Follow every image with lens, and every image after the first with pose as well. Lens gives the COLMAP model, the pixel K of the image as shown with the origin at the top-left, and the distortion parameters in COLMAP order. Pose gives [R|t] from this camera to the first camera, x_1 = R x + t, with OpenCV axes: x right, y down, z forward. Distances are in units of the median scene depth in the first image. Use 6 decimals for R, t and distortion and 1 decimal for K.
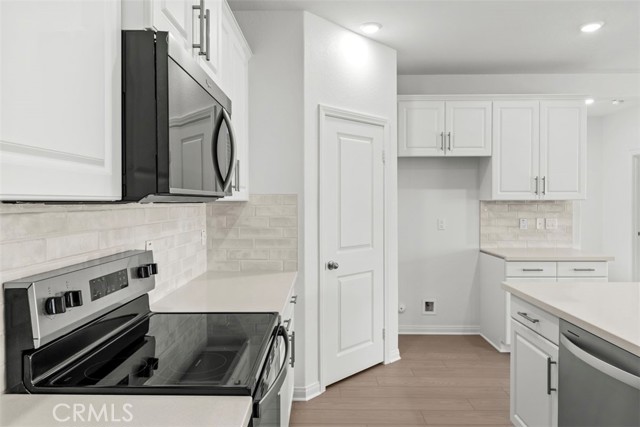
lens RADIAL K [[430.6, 0, 321.0], [0, 430.6, 209.9], [0, 0, 1]] dist [0.007636, 0.000419]
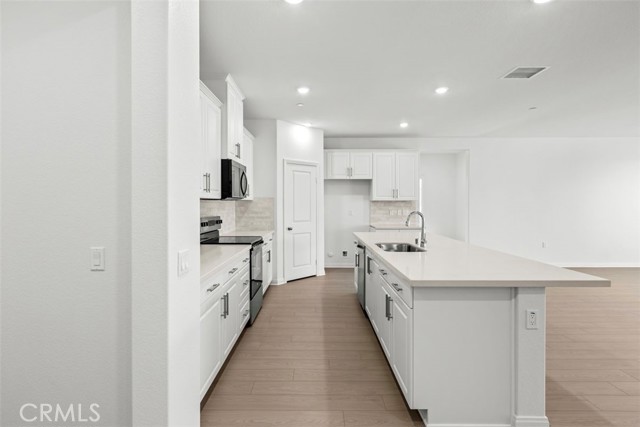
lens RADIAL K [[337.9, 0, 317.9], [0, 337.9, 210.5], [0, 0, 1]] dist [-0.001679, 0.000006]
pose [[0.999951, 0.001002, 0.009890, 0.151339], [-0.001019, 0.999998, 0.001643, 0.028892], [-0.009888, -0.001653, 0.999950, -0.769347]]
